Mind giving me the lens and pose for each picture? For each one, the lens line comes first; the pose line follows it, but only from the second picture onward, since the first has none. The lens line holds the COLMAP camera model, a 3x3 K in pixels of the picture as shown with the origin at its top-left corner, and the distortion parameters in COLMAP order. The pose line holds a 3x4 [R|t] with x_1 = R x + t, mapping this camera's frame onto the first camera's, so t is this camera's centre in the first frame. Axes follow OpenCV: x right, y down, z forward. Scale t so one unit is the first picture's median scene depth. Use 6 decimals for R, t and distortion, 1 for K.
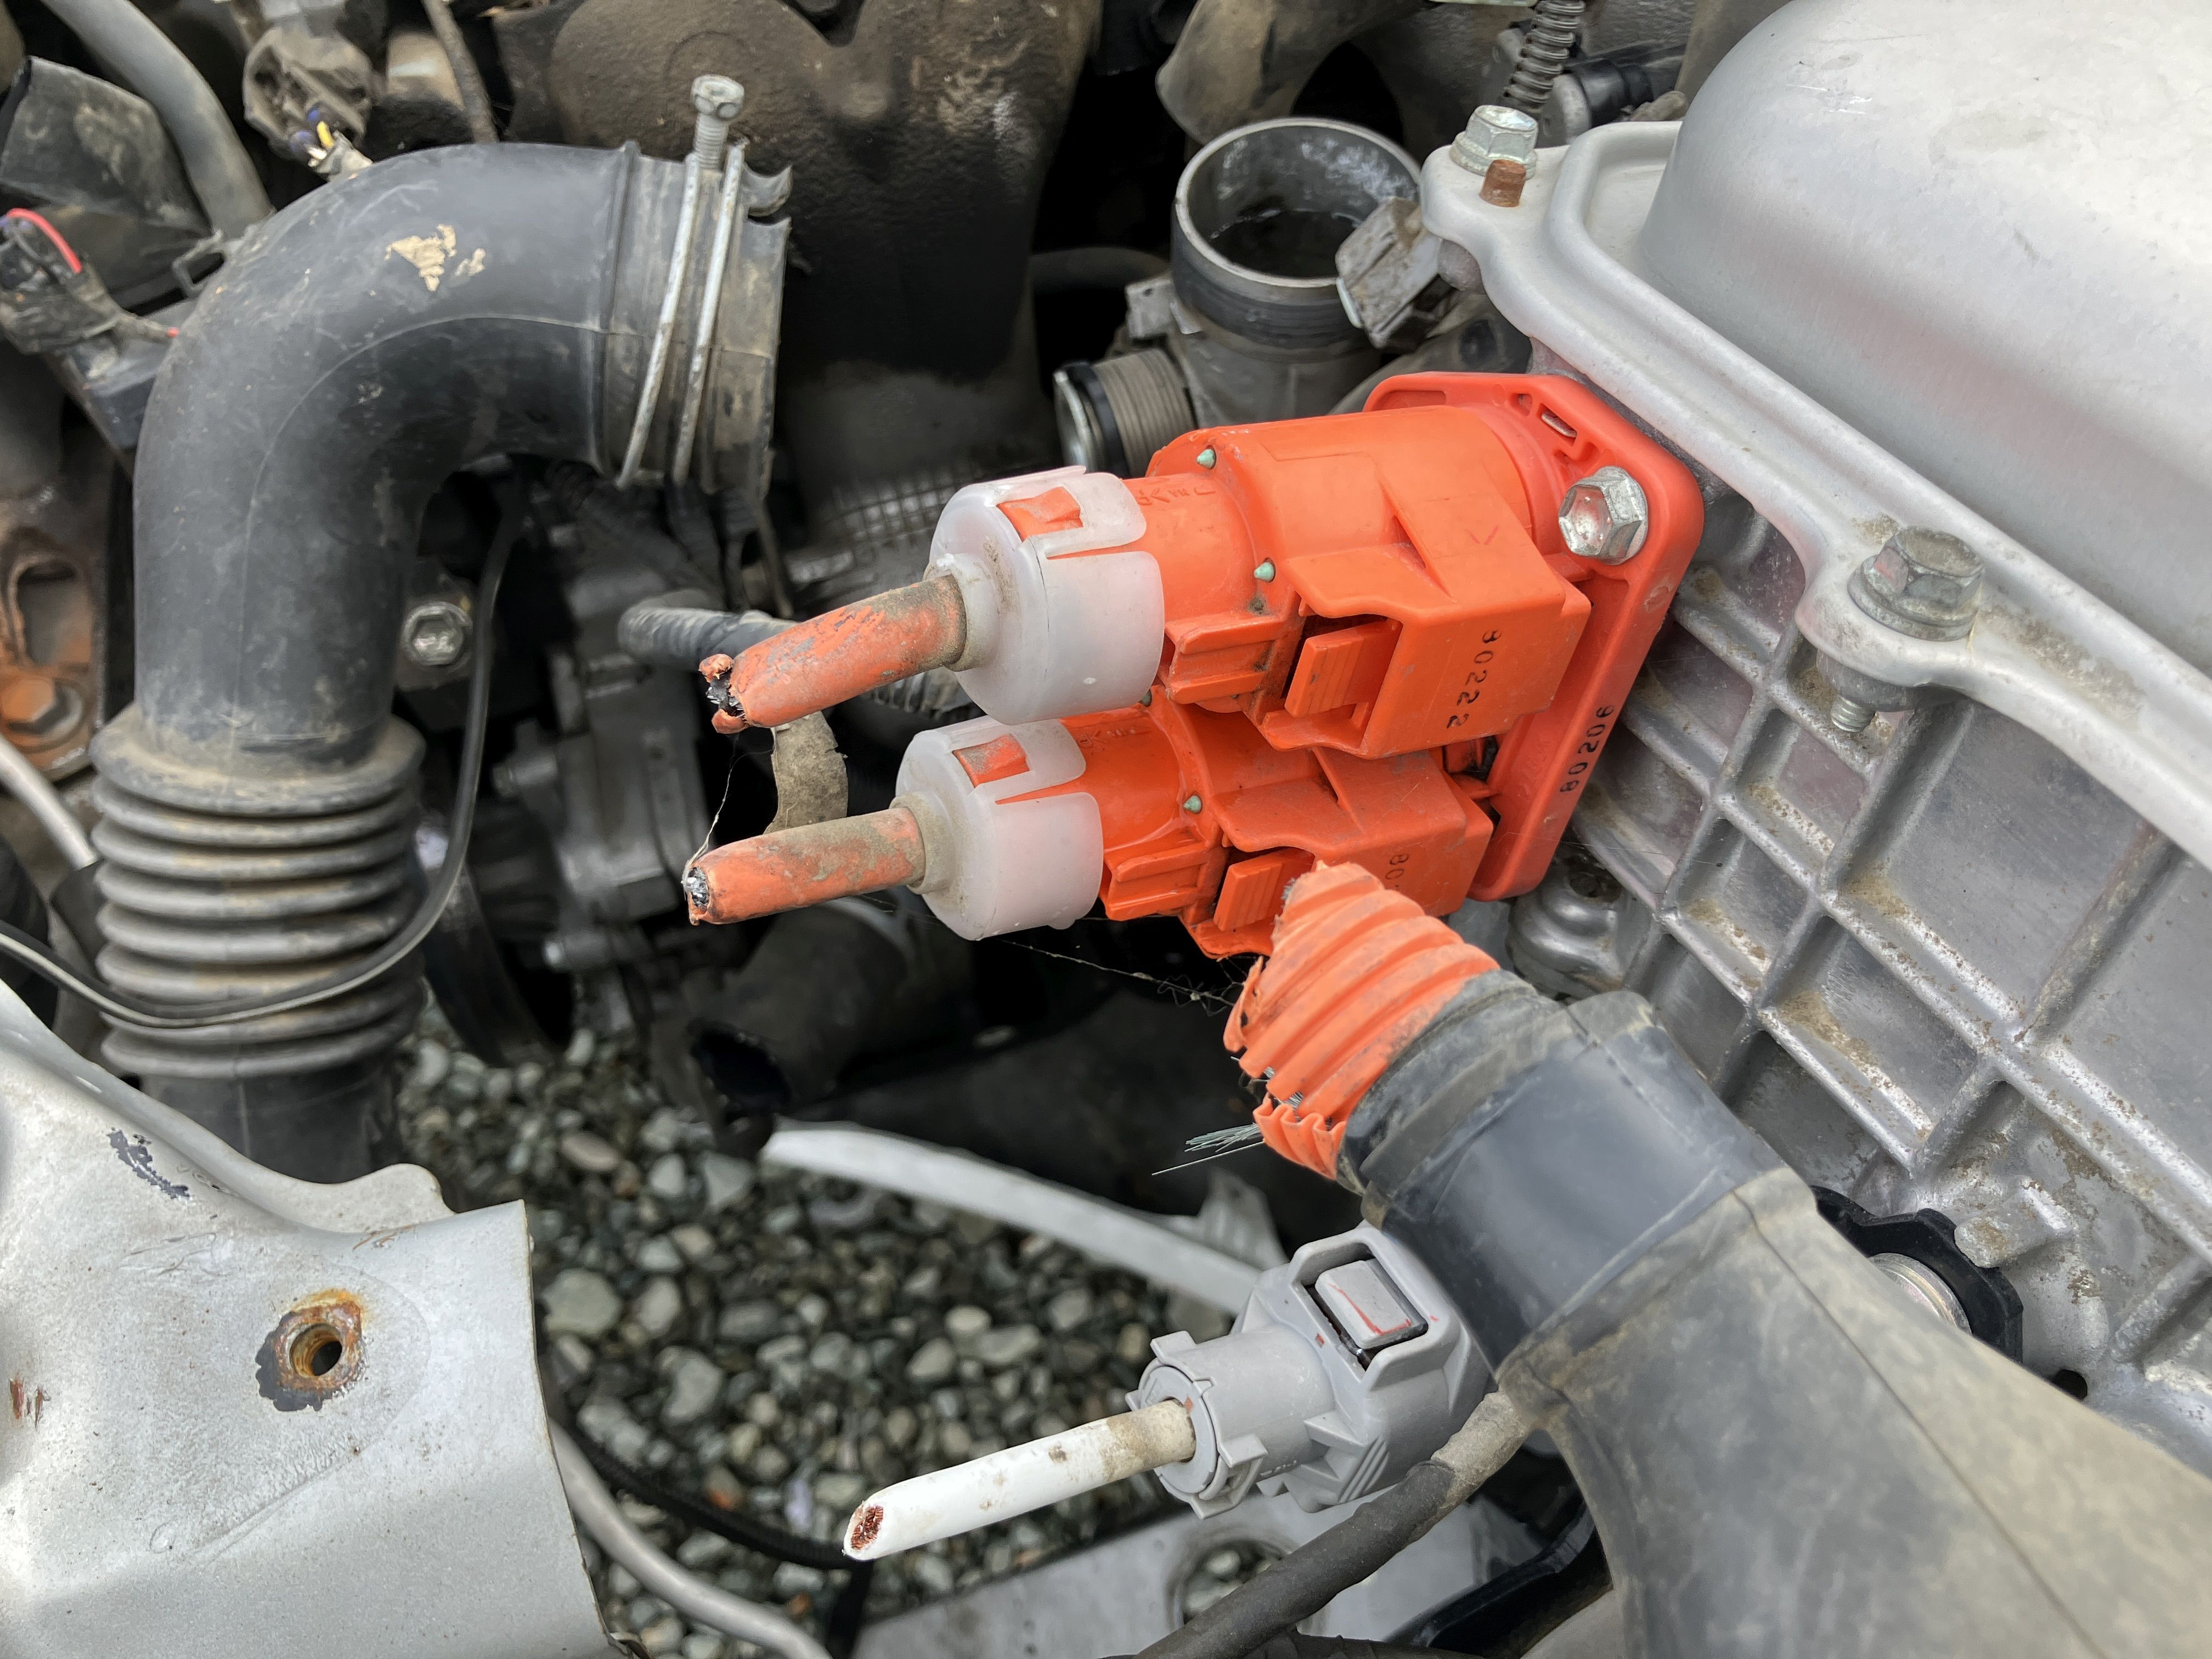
lens RADIAL K [[1896.6, 0, 1105.8], [0, 1896.6, 830.4], [0, 0, 1]] dist [-0.004933, -0.004062]
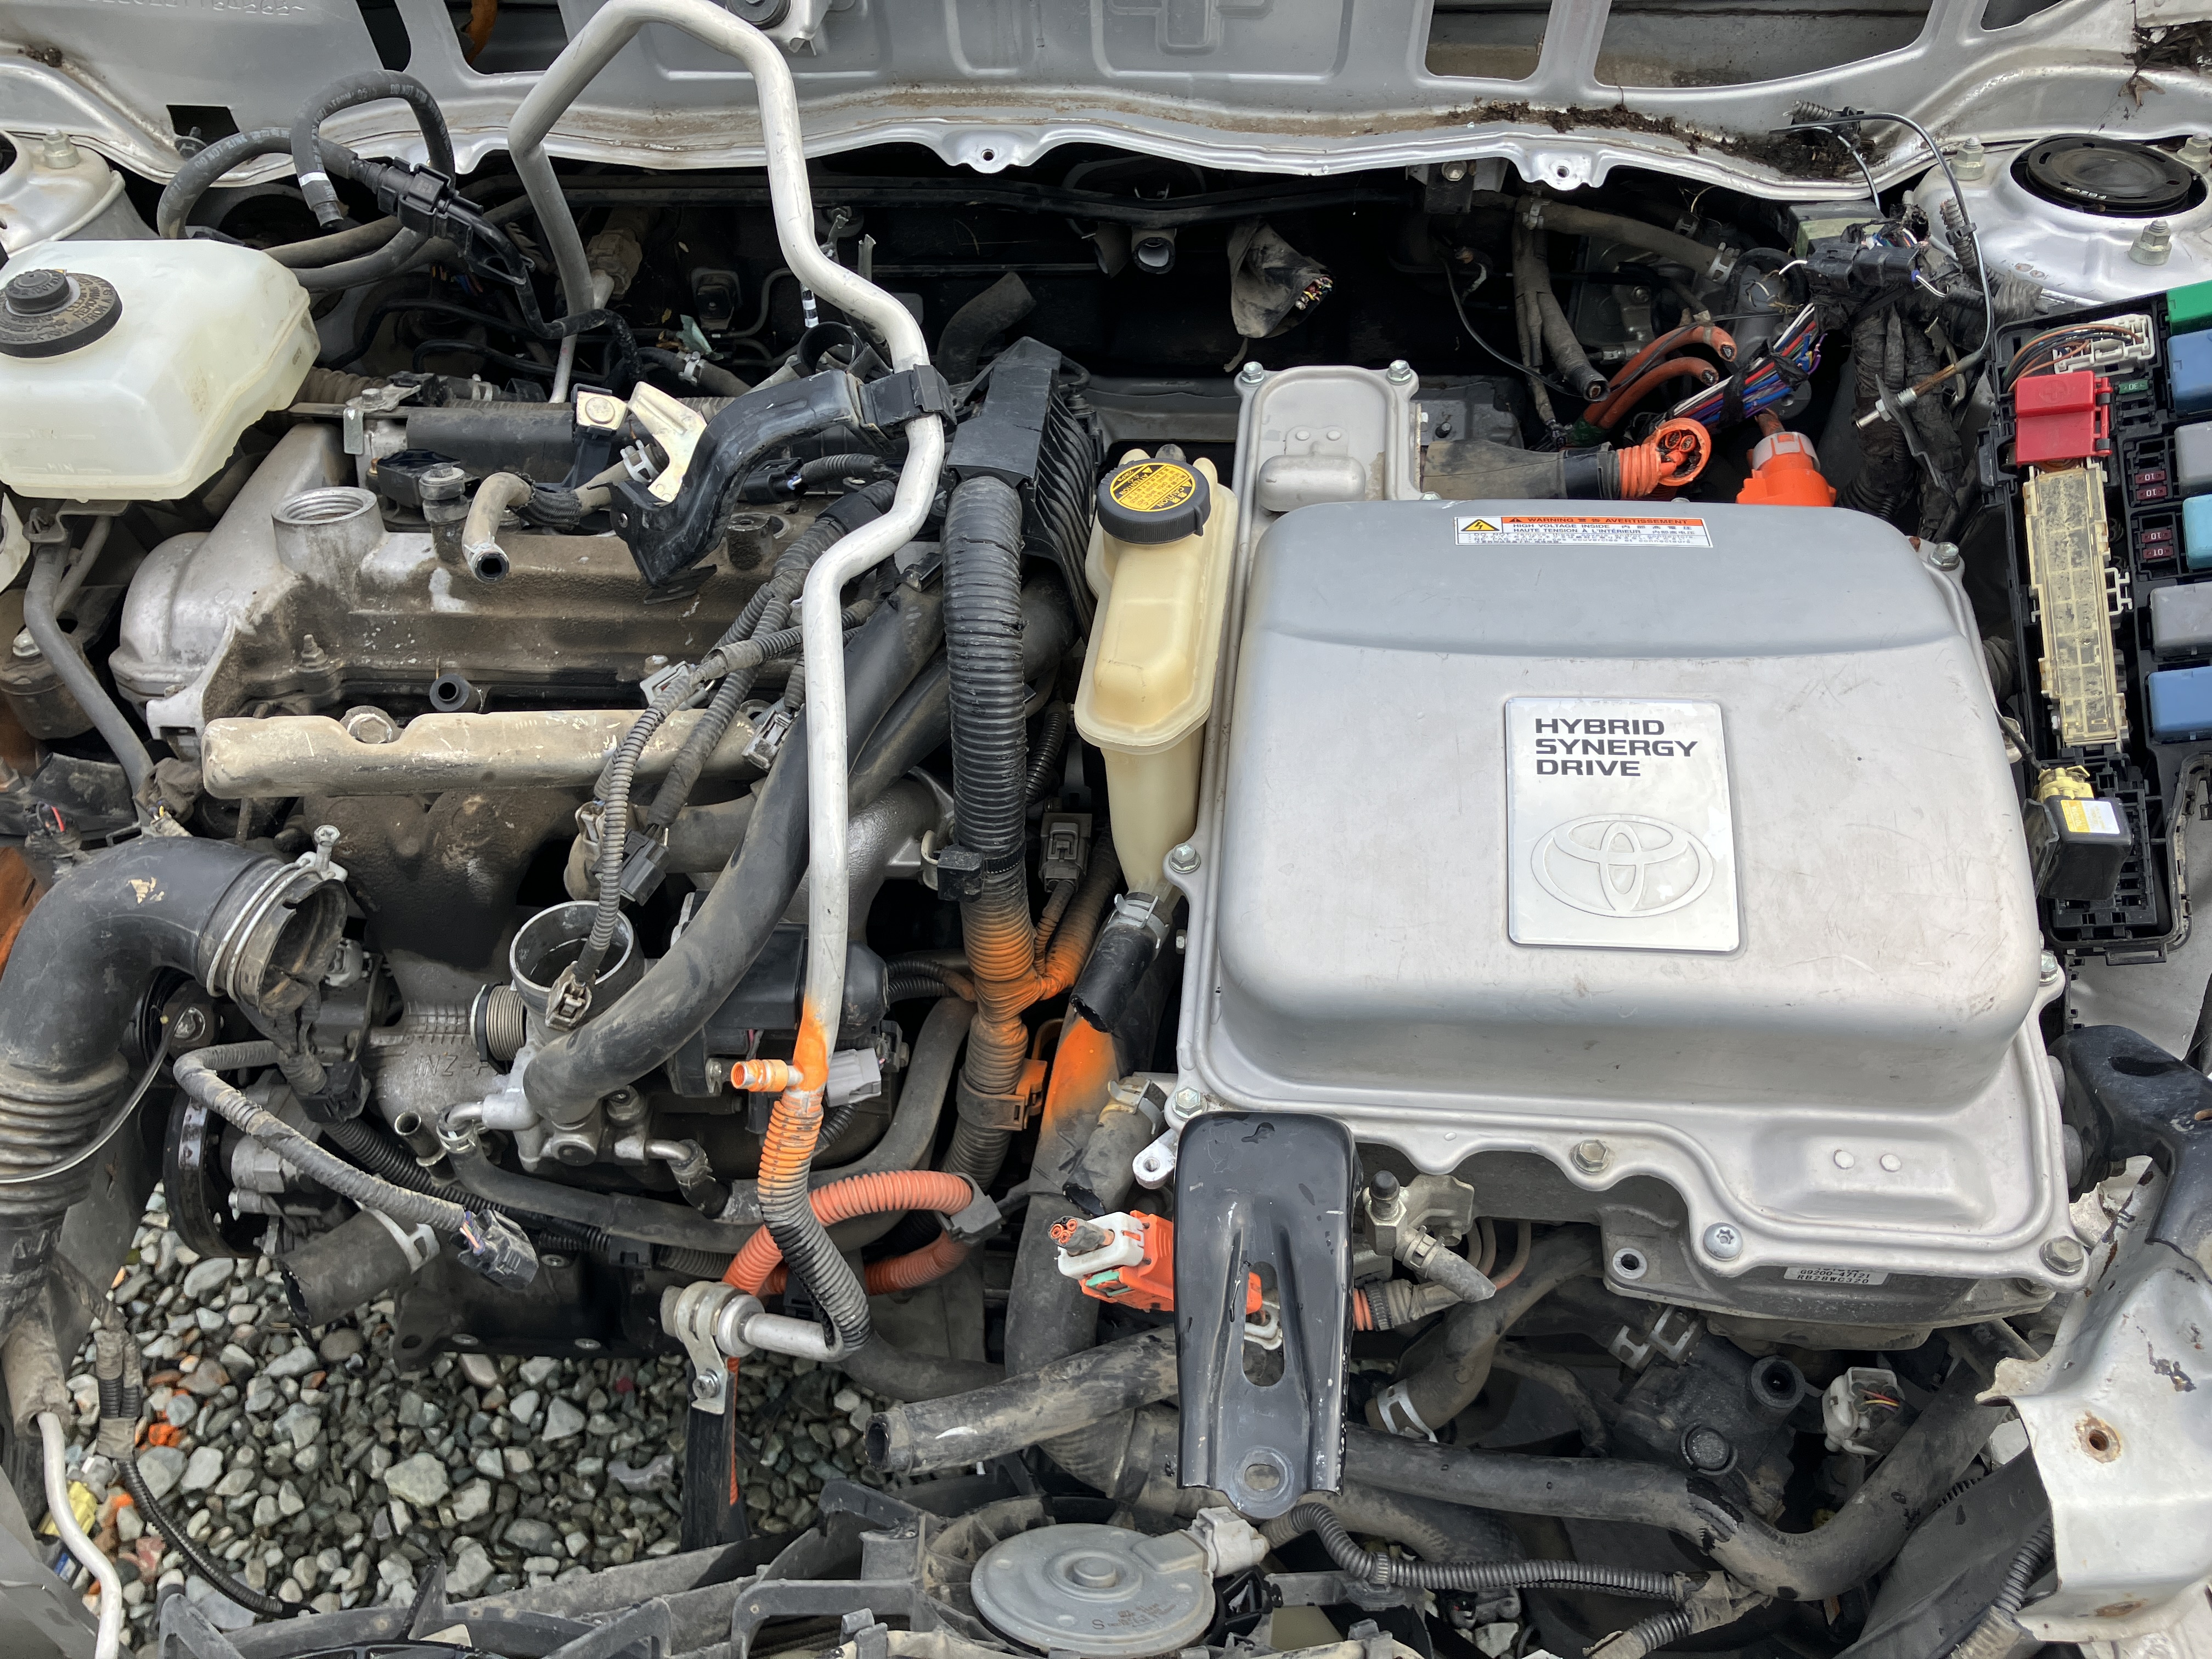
lens RADIAL K [[1812.8, 0, 1054.6], [0, 1812.8, 825.2], [0, 0, 1]] dist [-0.004357, 0.011068]
pose [[0.947761, 0.251817, -0.195800, 0.271679], [-0.287996, 0.939426, -0.185841, -0.067615], [0.137141, 0.232522, 0.962874, -0.247442]]
